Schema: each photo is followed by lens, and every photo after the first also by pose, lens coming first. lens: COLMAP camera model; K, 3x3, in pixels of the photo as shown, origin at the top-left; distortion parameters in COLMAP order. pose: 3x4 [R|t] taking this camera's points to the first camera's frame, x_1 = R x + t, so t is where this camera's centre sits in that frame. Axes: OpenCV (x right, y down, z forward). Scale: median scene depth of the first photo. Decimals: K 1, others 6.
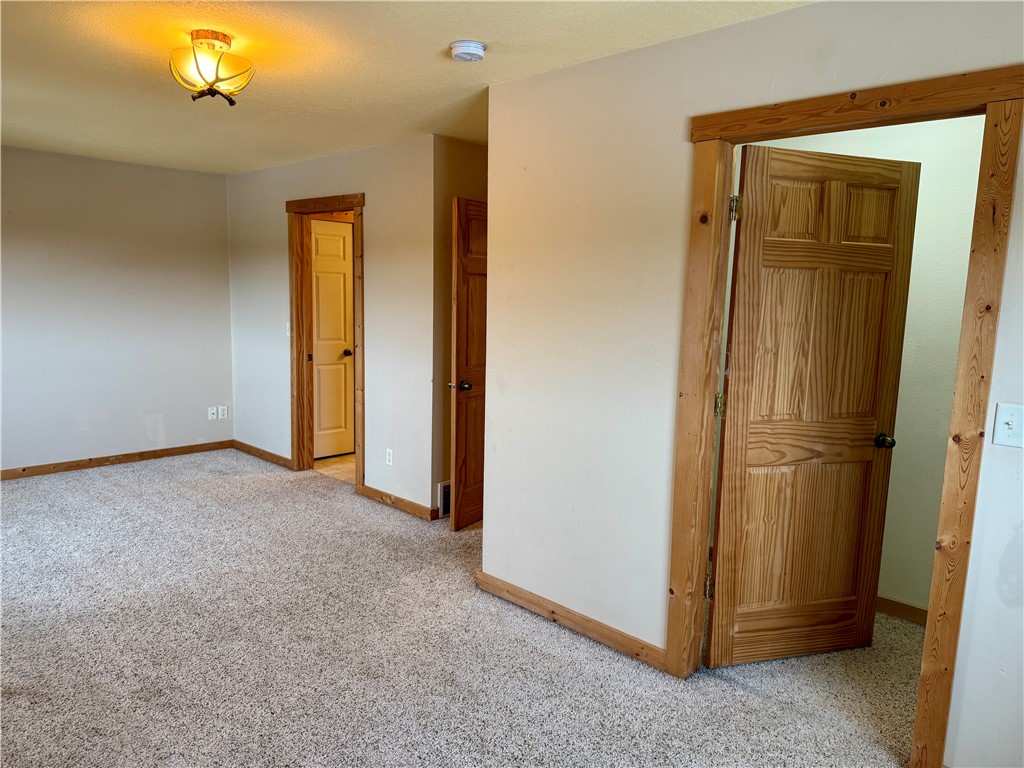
lens RADIAL K [[717.0, 0, 520.9], [0, 717.0, 385.2], [0, 0, 1]] dist [0.060834, -0.067381]
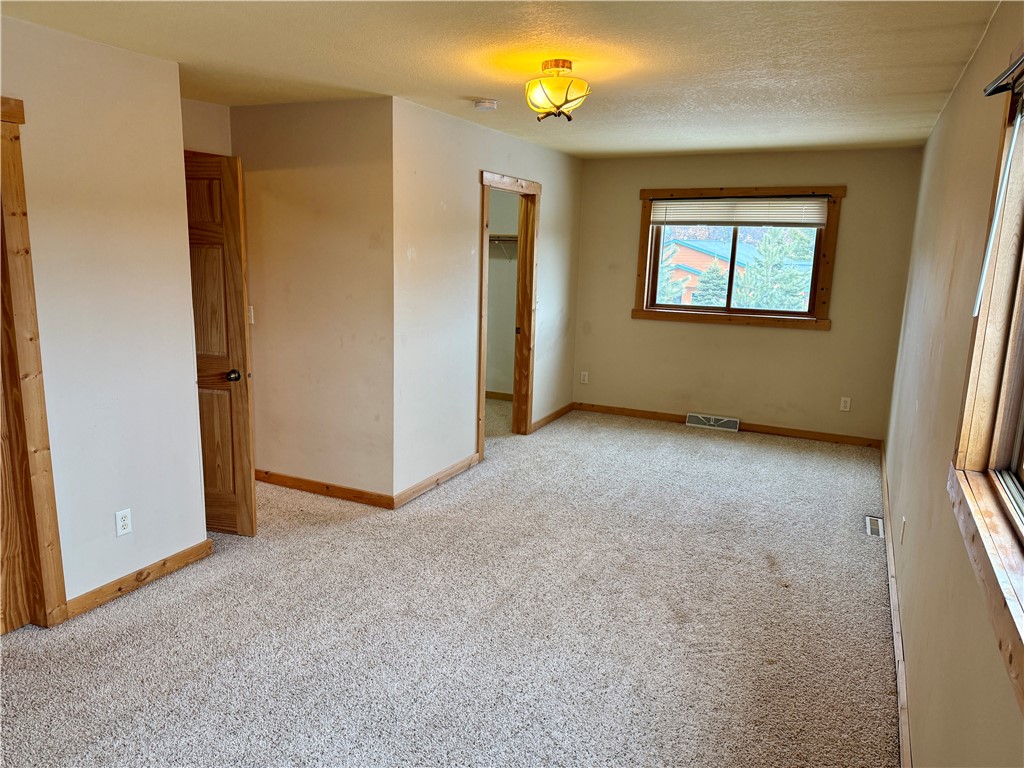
lens RADIAL K [[717.0, 0, 509.9], [0, 717.0, 376.9], [0, 0, 1]] dist [0.060834, -0.067381]
pose [[-0.317137, -0.208094, 0.925268, -0.765989], [0.087610, 0.965030, 0.247065, -0.141413], [-0.944324, 0.159416, -0.287815, 0.718154]]
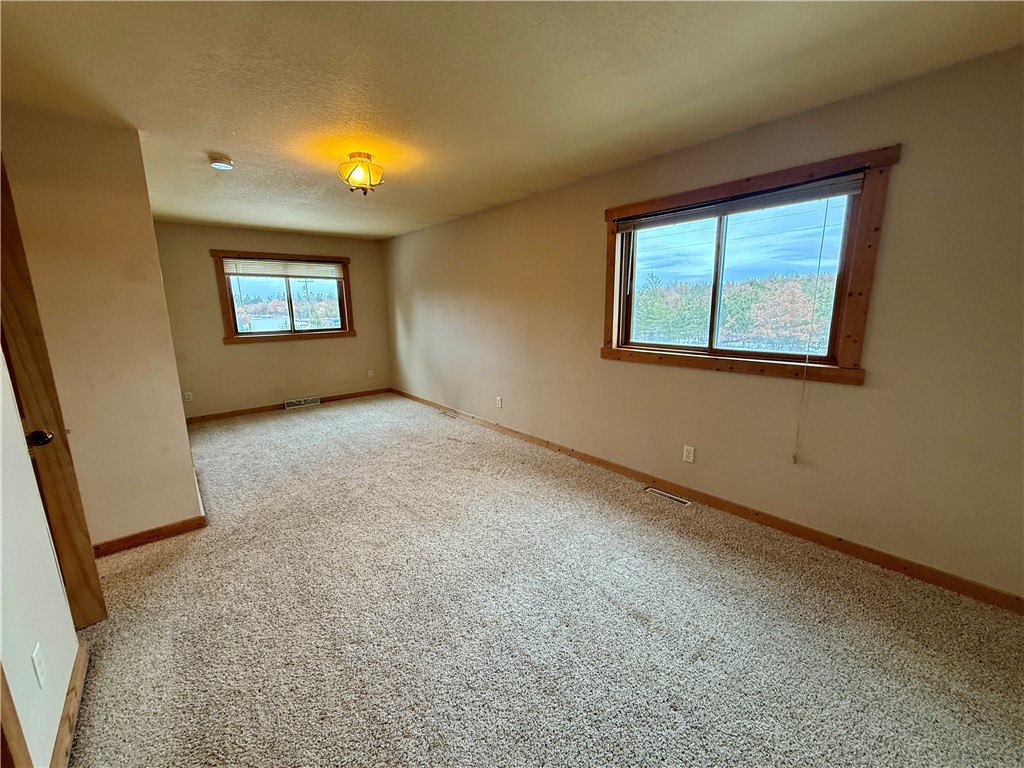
lens RADIAL K [[406.1, 0, 510.0], [0, 406.1, 386.0], [0, 0, 1]] dist [0.001491, -0.000318]
pose [[-0.995937, -0.030193, 0.084836, -0.425725], [-0.000986, 0.945713, 0.325000, -0.133663], [-0.090044, 0.323596, -0.941901, 1.002991]]
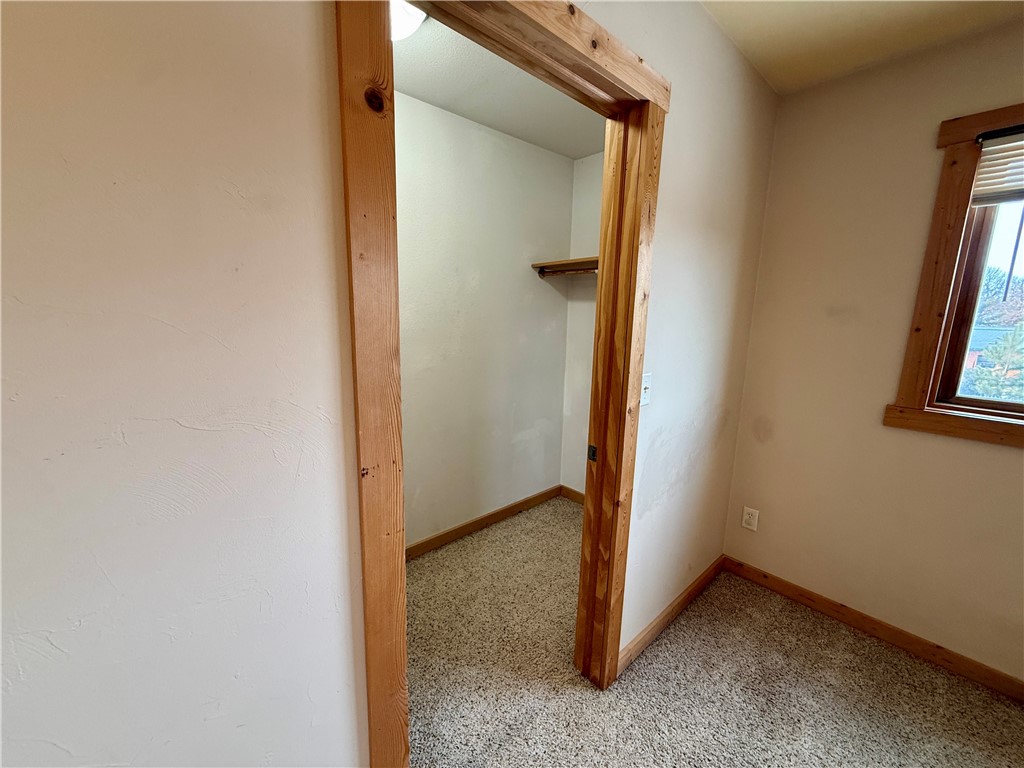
lens RADIAL K [[406.1, 0, 509.8], [0, 406.1, 386.1], [0, 0, 1]] dist [0.001491, -0.000318]
pose [[0.073803, -0.205109, 0.975952, -0.014127], [0.112267, 0.974109, 0.196232, -0.041681], [-0.990934, 0.095084, 0.094919, 0.412019]]
